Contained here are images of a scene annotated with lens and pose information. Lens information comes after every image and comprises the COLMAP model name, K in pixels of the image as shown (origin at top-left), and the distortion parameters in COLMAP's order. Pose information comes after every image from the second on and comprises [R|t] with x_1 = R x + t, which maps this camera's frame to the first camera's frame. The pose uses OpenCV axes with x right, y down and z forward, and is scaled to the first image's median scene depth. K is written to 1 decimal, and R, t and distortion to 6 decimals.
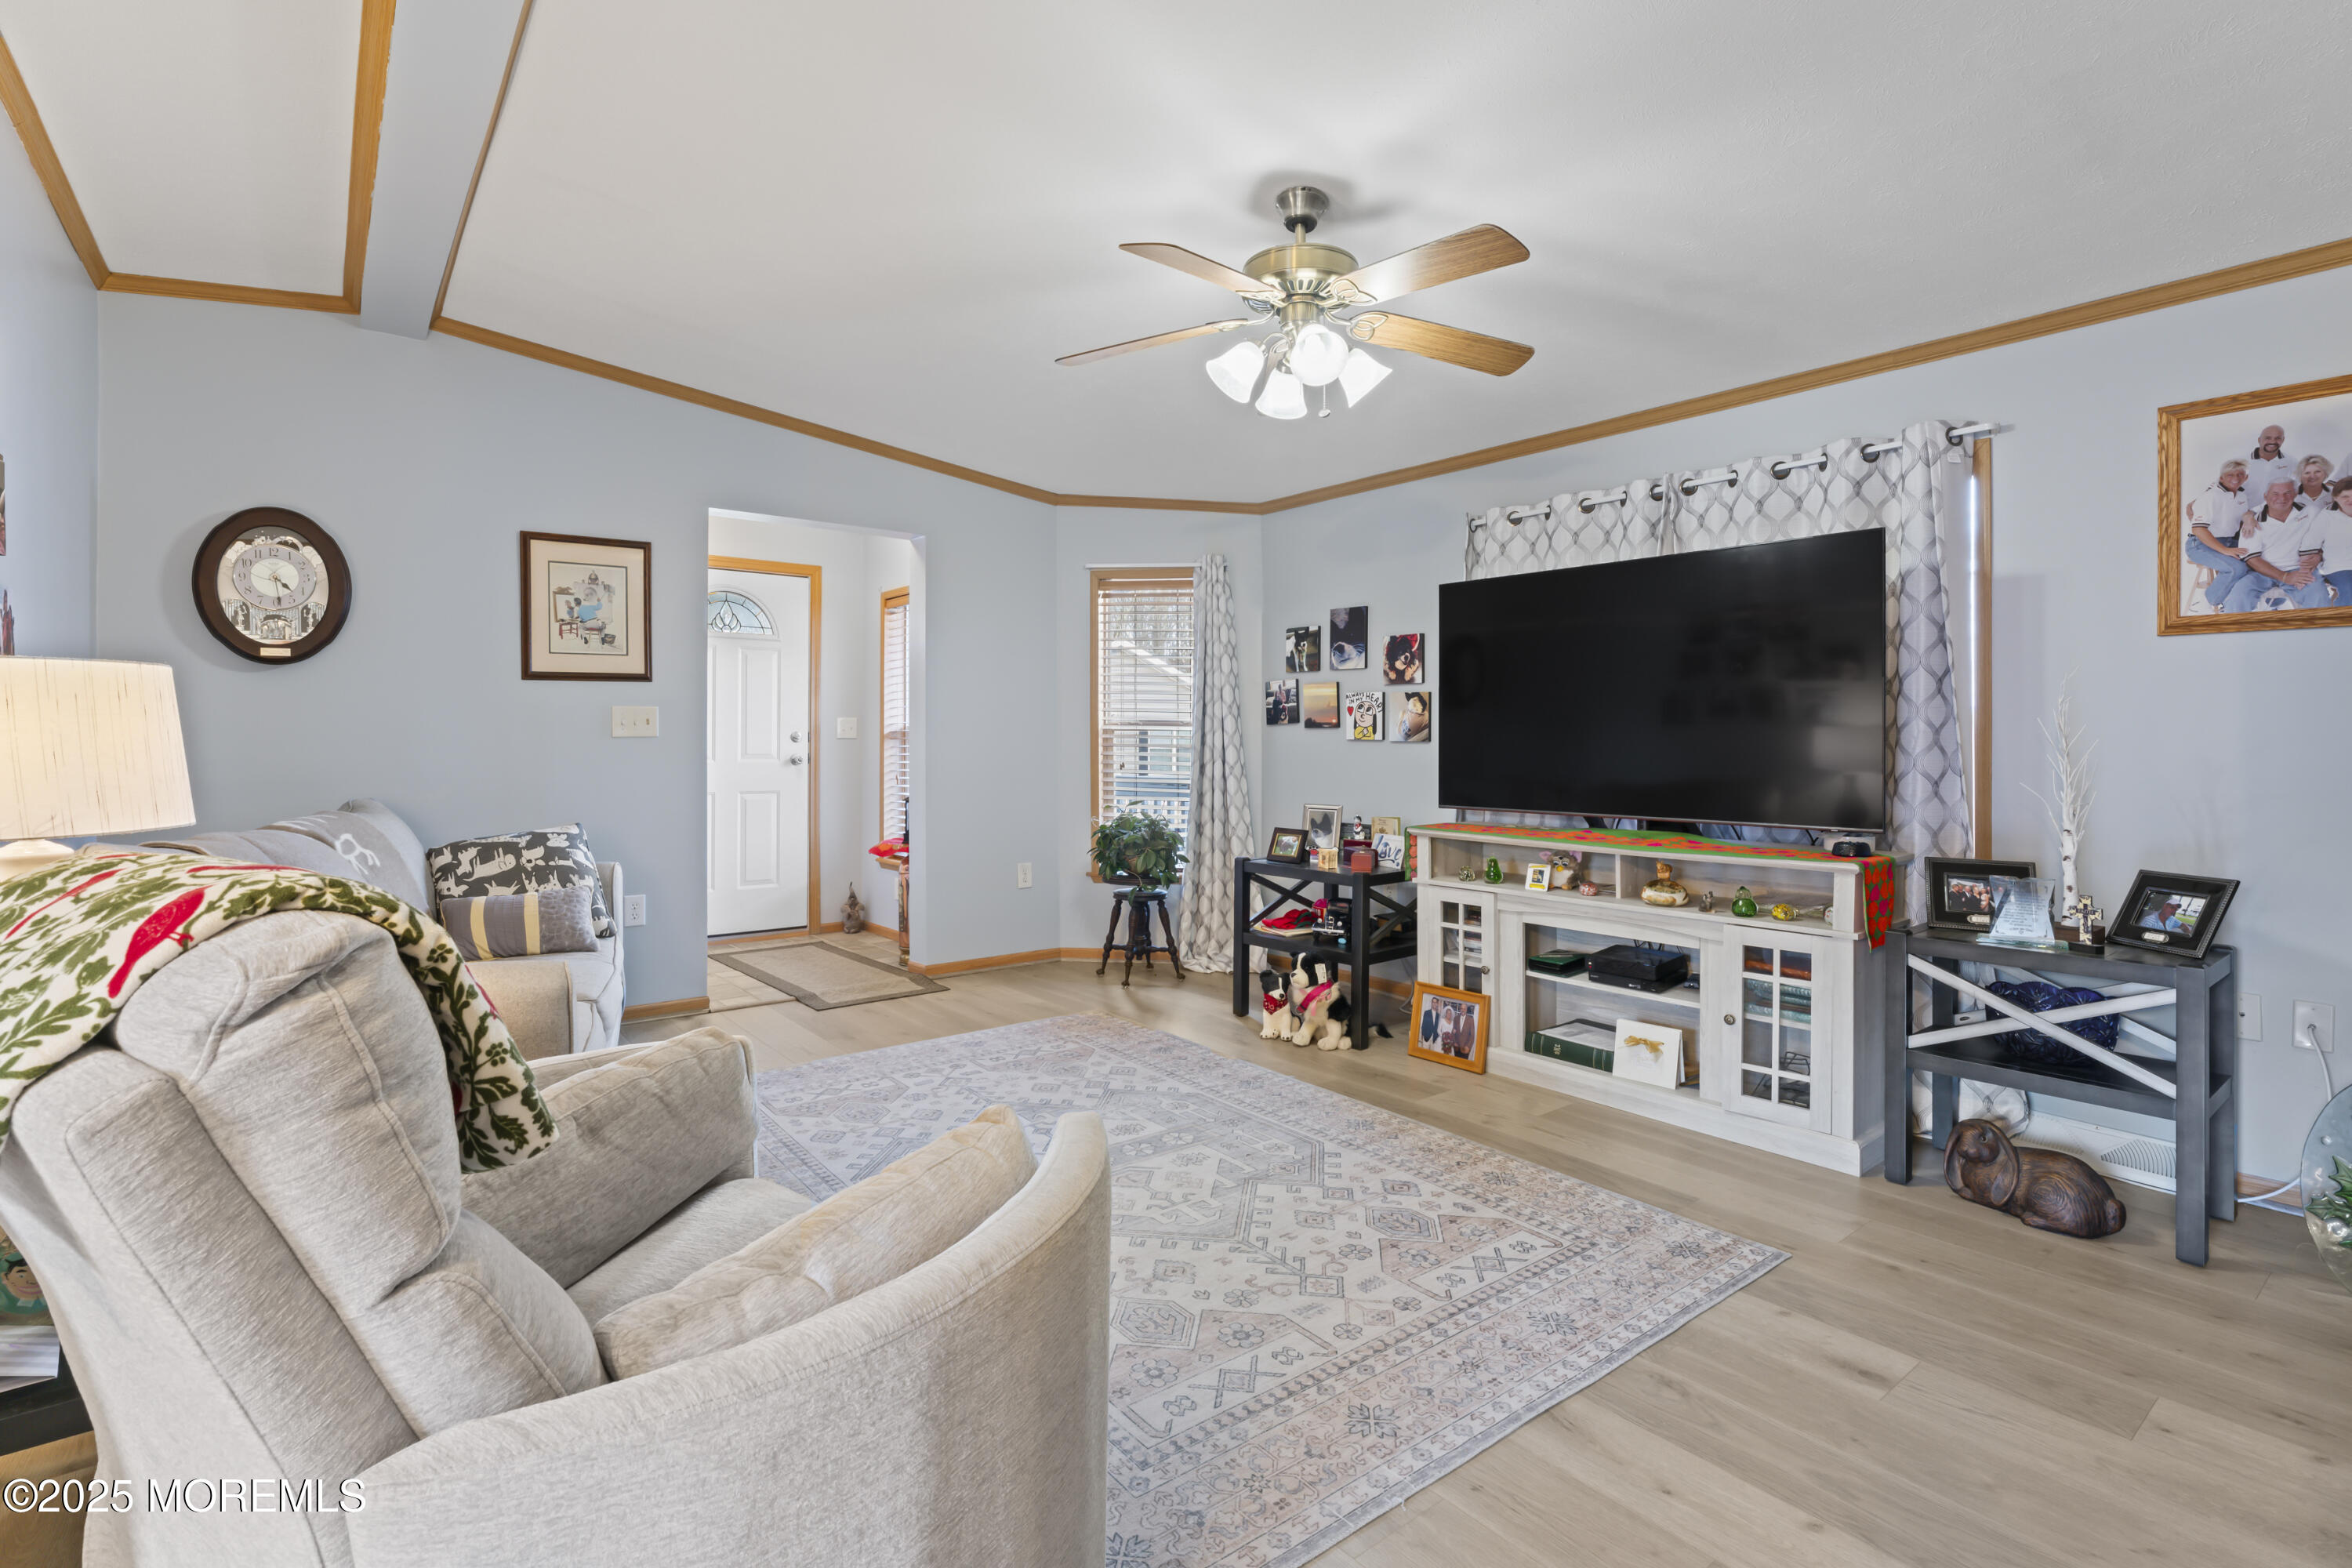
lens RADIAL K [[1106.2, 0, 1176.0], [0, 1106.2, 784.0], [0, 0, 1]] dist [-0.001577, -0.000079]
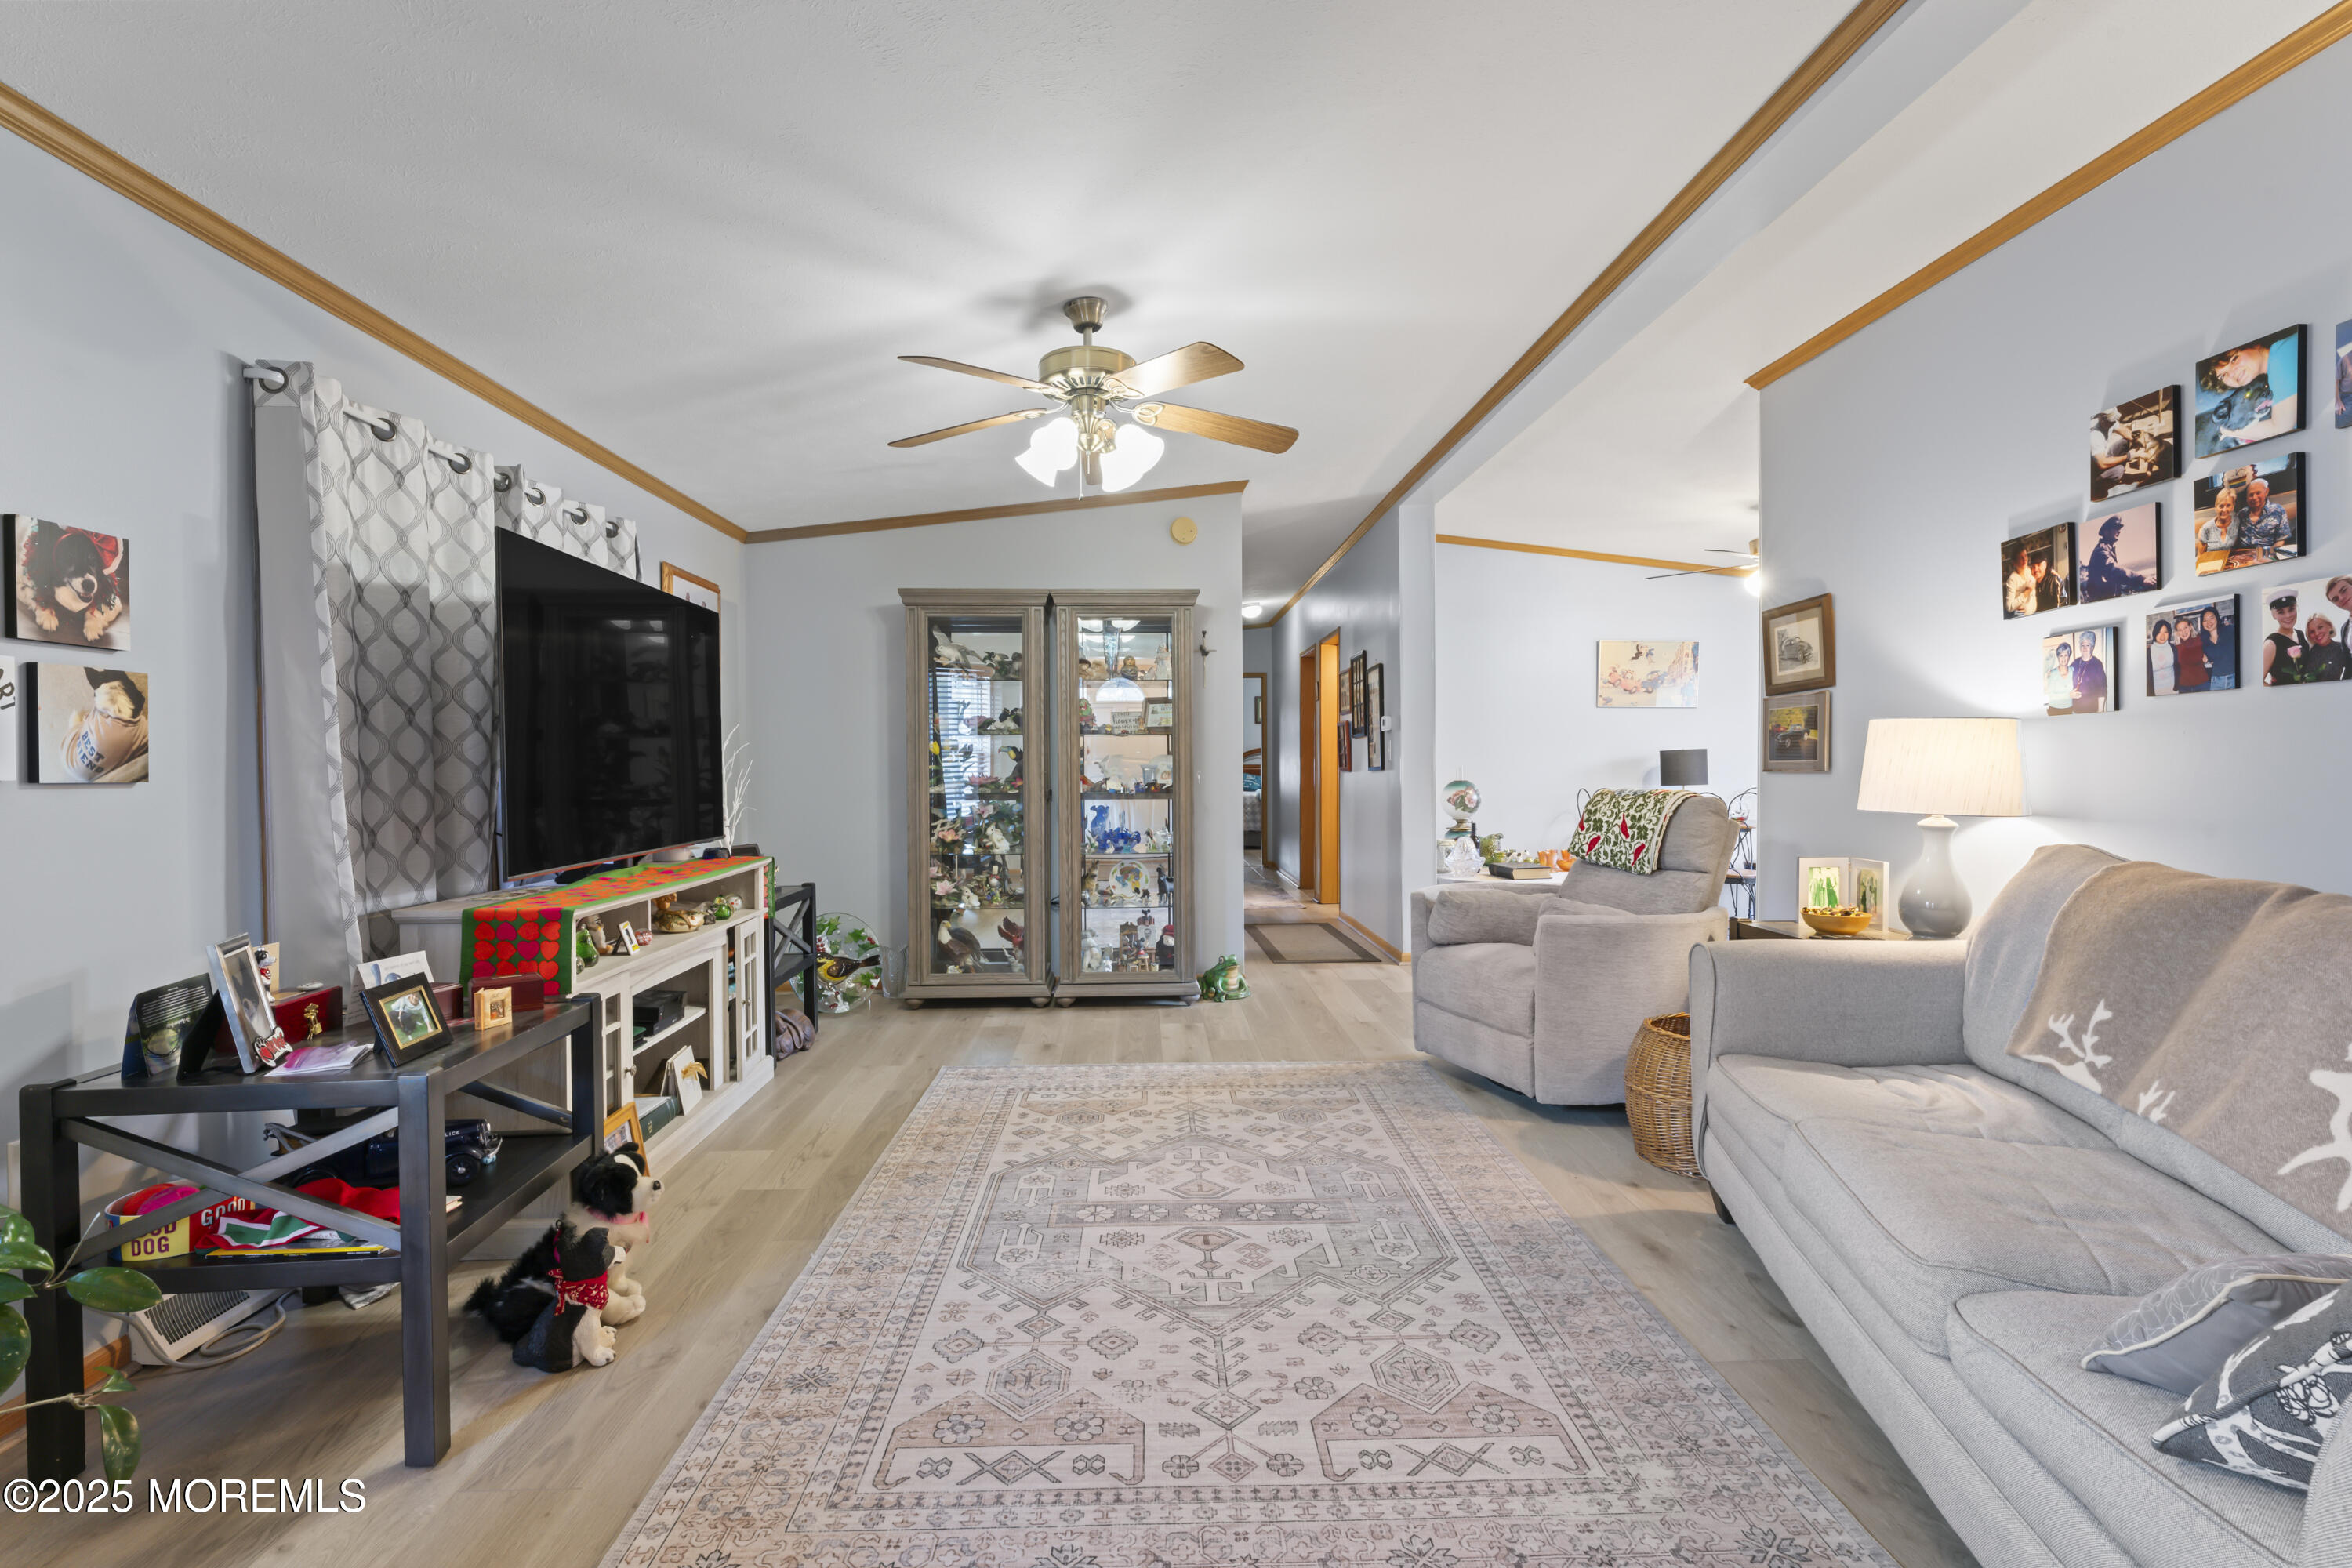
lens RADIAL K [[1106.2, 0, 1176.0], [0, 1106.2, 784.0], [0, 0, 1]] dist [-0.001577, -0.000079]
pose [[-0.811957, -0.004666, 0.583698, -0.542350], [0.032261, 0.998081, 0.052855, -0.067294], [-0.582825, 0.061747, -0.810248, 1.581012]]
